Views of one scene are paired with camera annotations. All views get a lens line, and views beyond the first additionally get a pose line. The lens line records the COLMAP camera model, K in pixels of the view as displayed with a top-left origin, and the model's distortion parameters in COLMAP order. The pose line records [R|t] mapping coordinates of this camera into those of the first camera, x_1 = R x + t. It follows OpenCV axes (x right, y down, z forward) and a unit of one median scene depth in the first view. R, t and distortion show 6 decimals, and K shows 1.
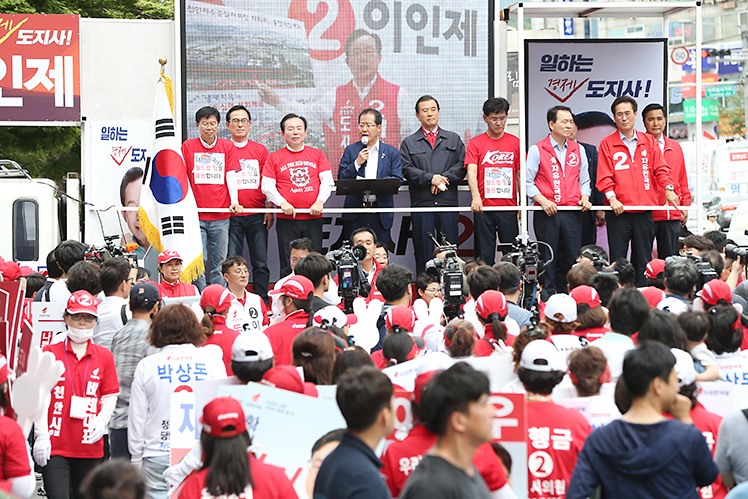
lens RADIAL K [[4280.2, 0, 394.6], [0, 4280.2, 285.7], [0, 0, 1]] dist [1.123175, 0.000000]
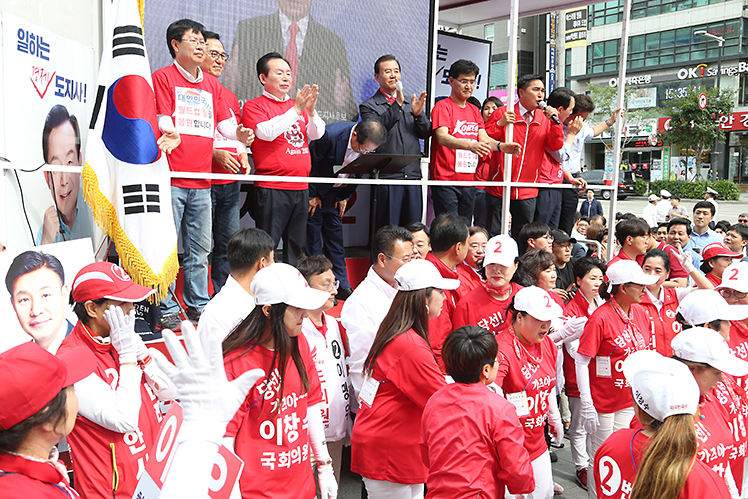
lens RADIAL K [[753.3, 0, 367.8], [0, 753.3, 245.5], [0, 0, 1]] dist [-0.021933, 0.000000]
pose [[0.850229, -0.014070, 0.526225, -0.081518], [-0.030802, 0.996600, 0.076414, -0.016563], [-0.525511, -0.081178, 0.846905, 0.886627]]
